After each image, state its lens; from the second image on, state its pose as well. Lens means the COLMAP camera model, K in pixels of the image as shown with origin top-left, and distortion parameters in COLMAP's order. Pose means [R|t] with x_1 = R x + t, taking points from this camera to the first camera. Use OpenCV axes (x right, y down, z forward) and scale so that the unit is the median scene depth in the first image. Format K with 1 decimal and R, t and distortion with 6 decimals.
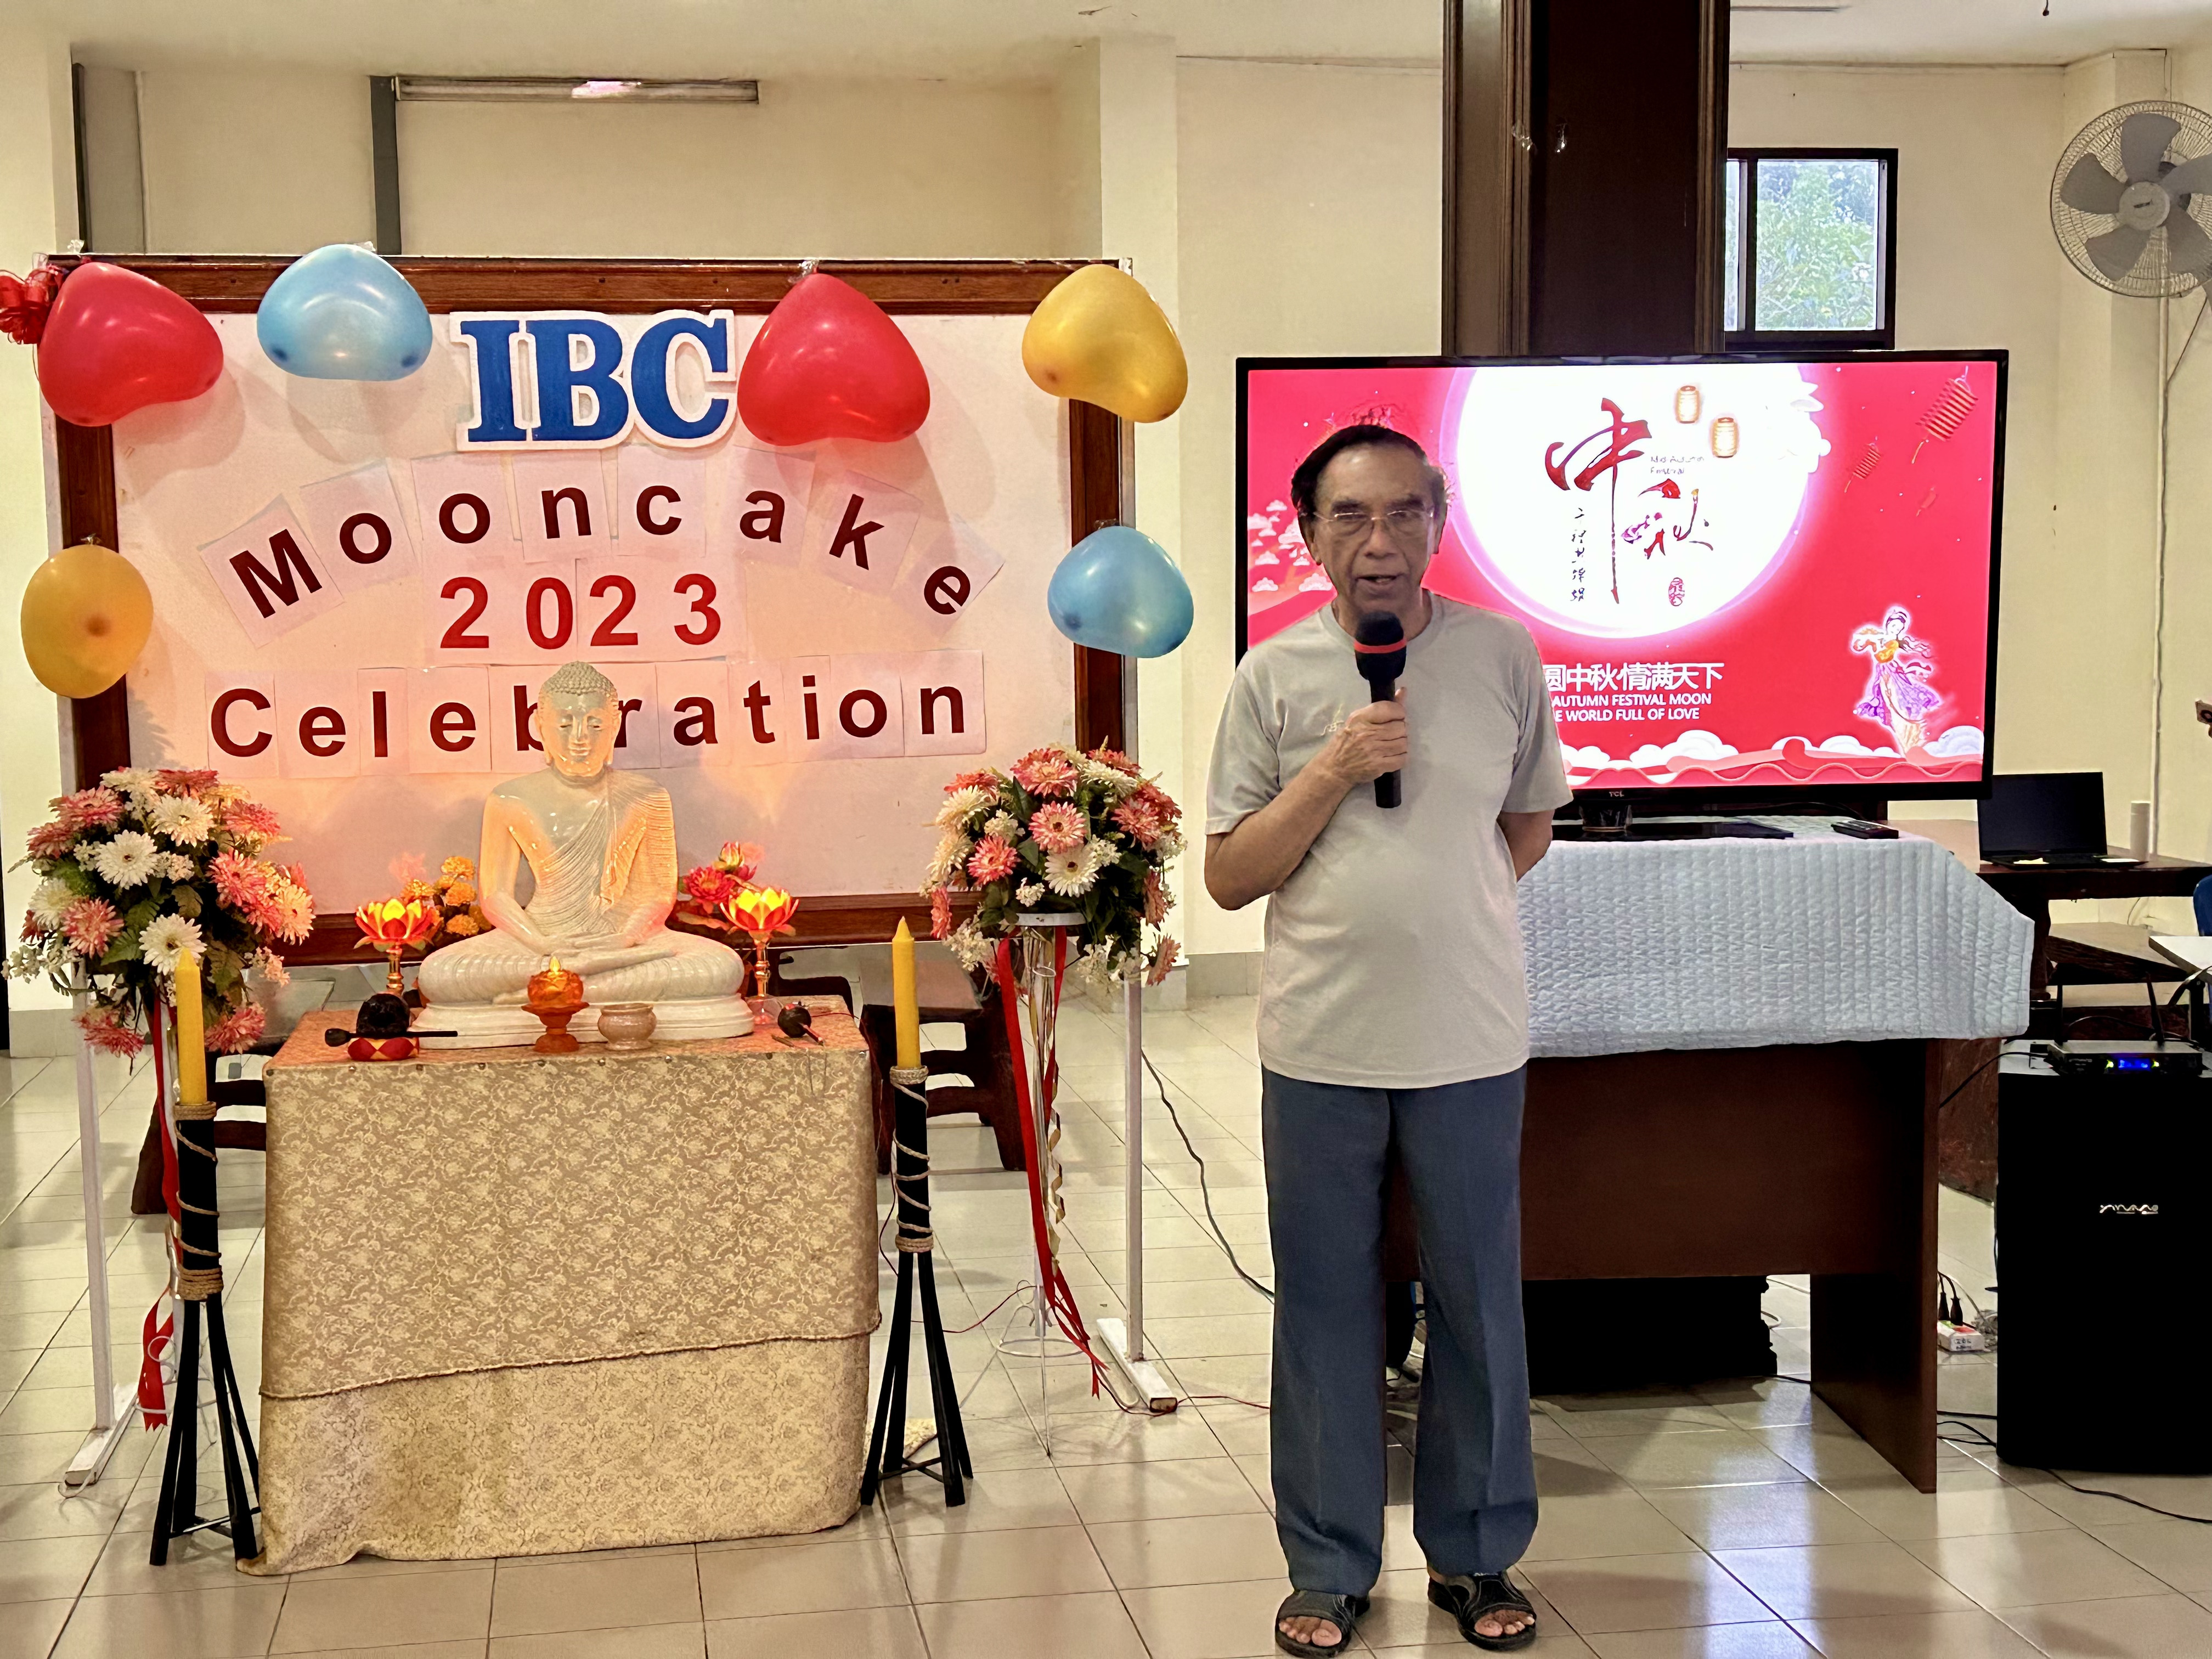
lens RADIAL K [[2990.1, 0, 1105.7], [0, 2990.1, 864.0], [0, 0, 1]] dist [0.084915, 0.000000]
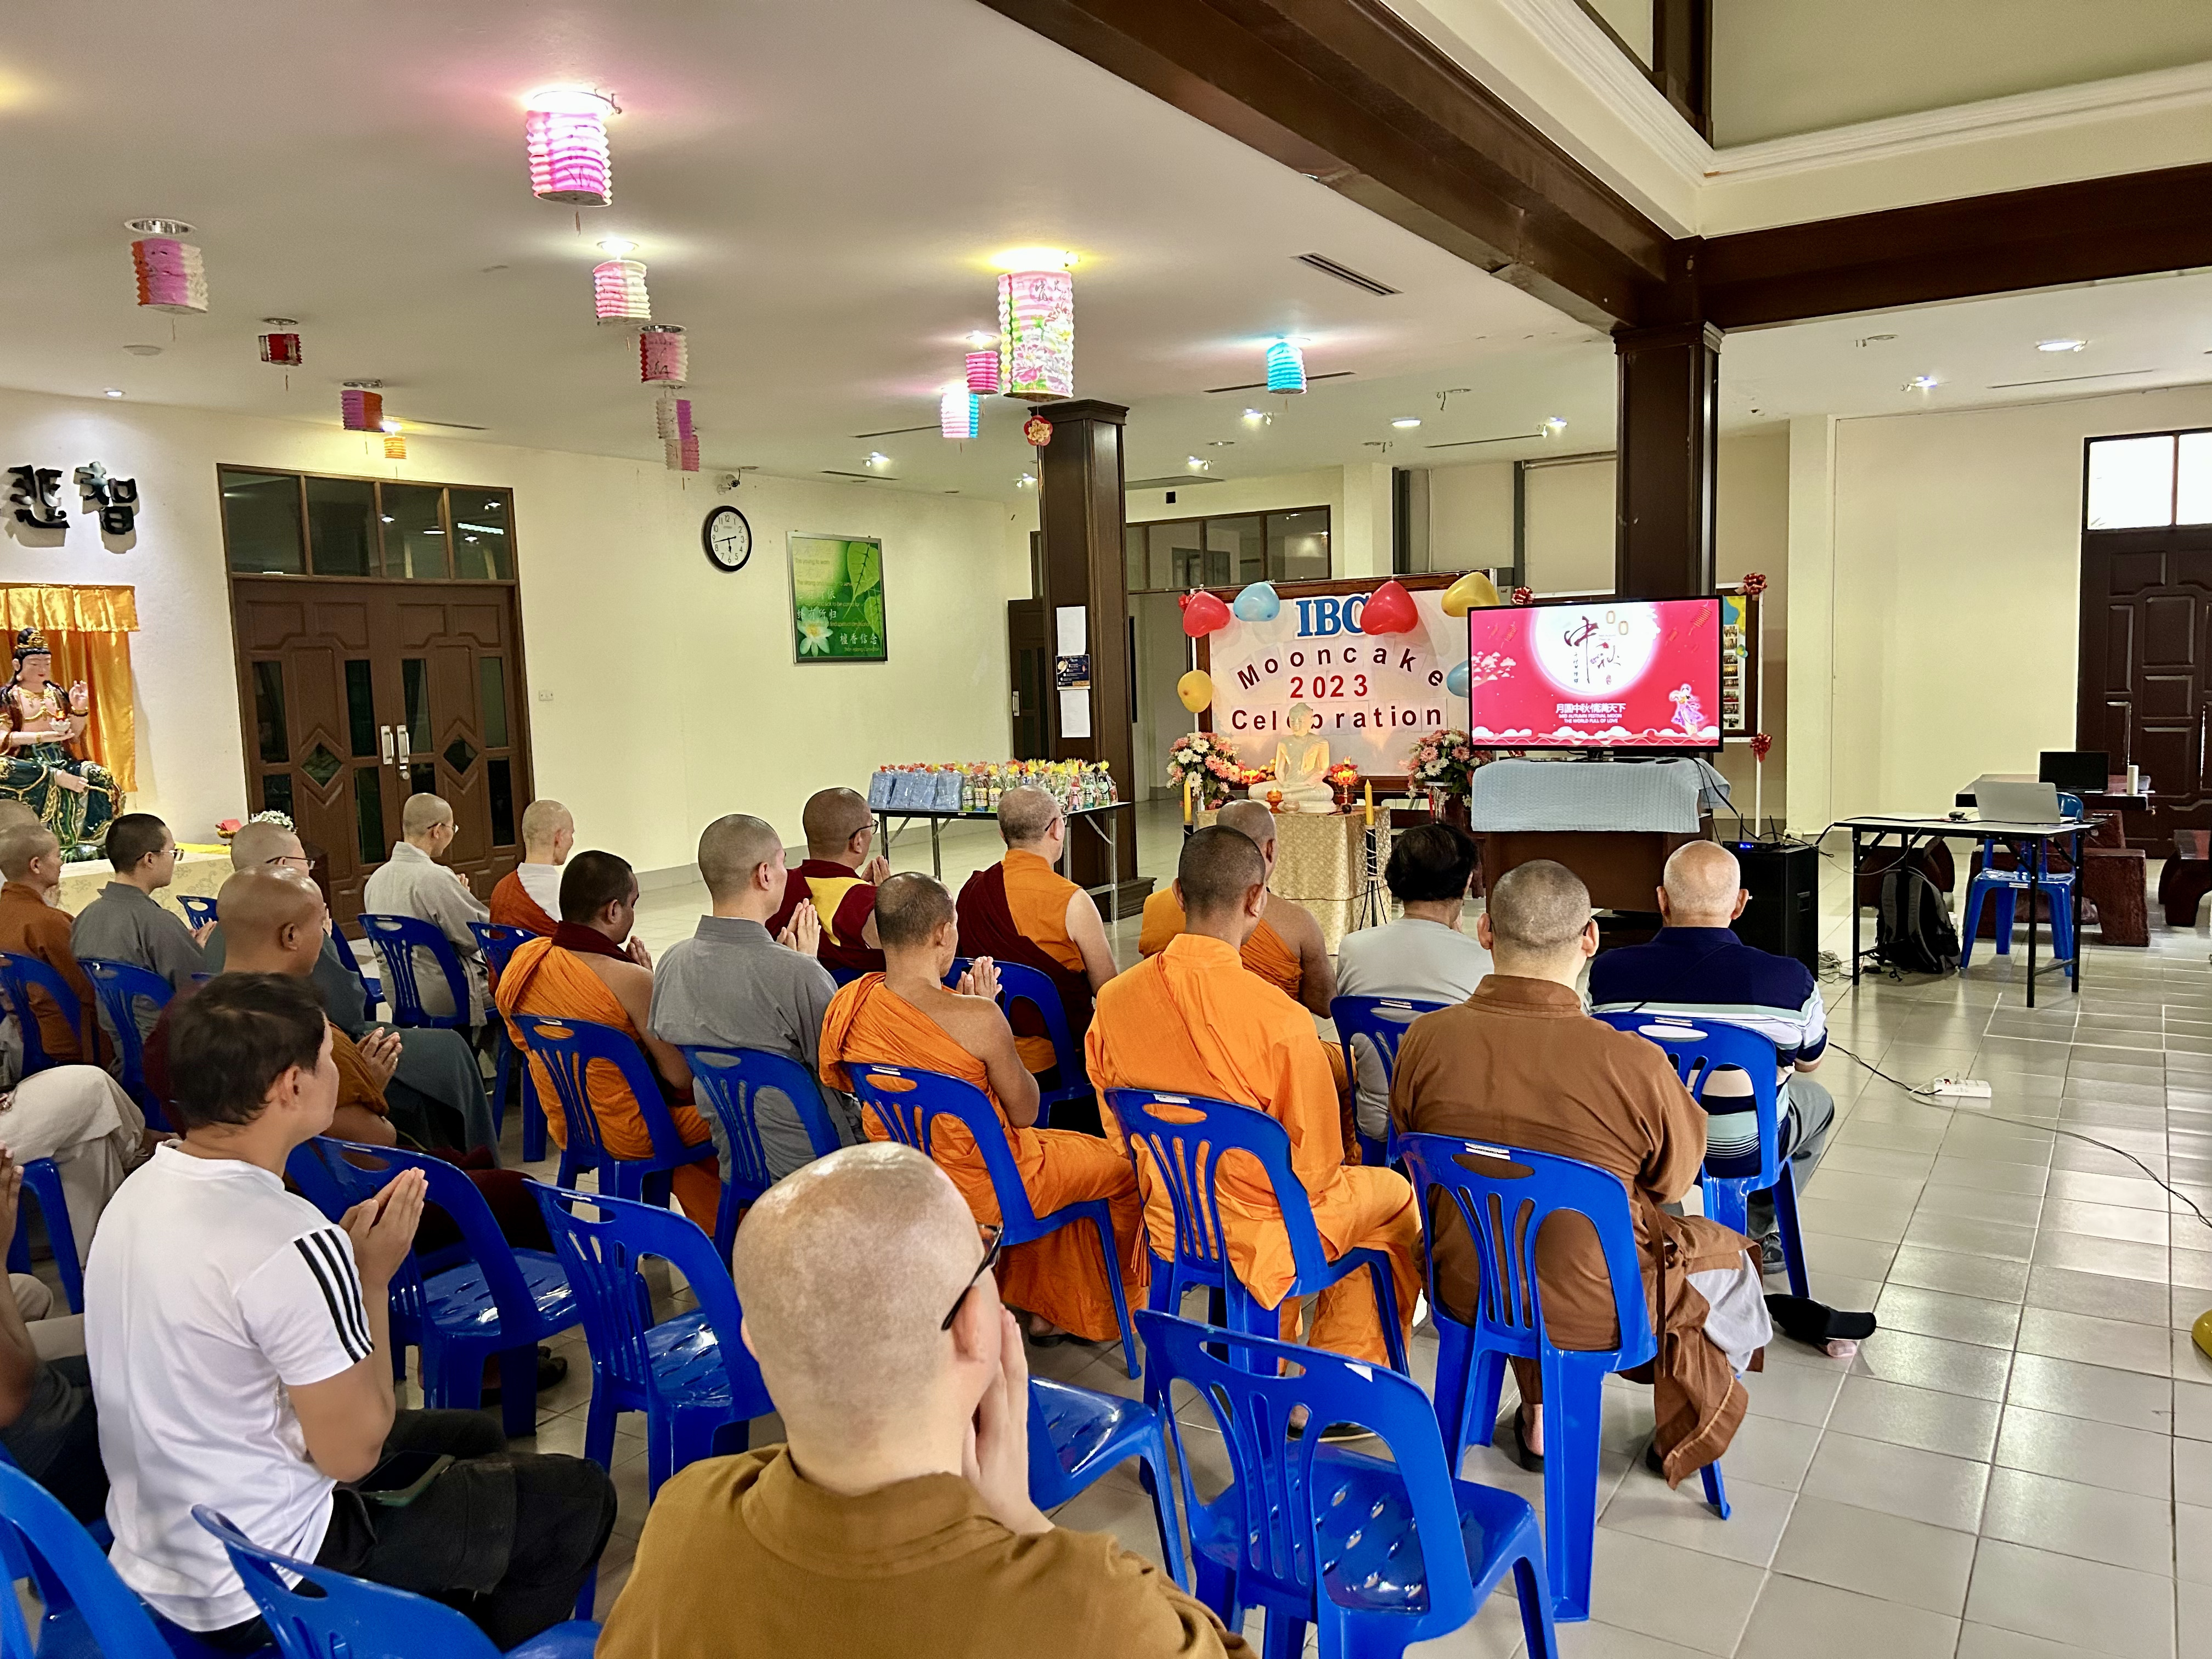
lens RADIAL K [[1671.0, 0, 1113.0], [0, 1671.0, 836.7], [0, 0, 1]] dist [0.072163, -0.086312]
pose [[0.752920, 0.056113, -0.655715, 0.916530], [-0.039930, 0.998418, 0.039590, 0.018235], [0.656899, -0.003625, 0.753970, -0.577355]]
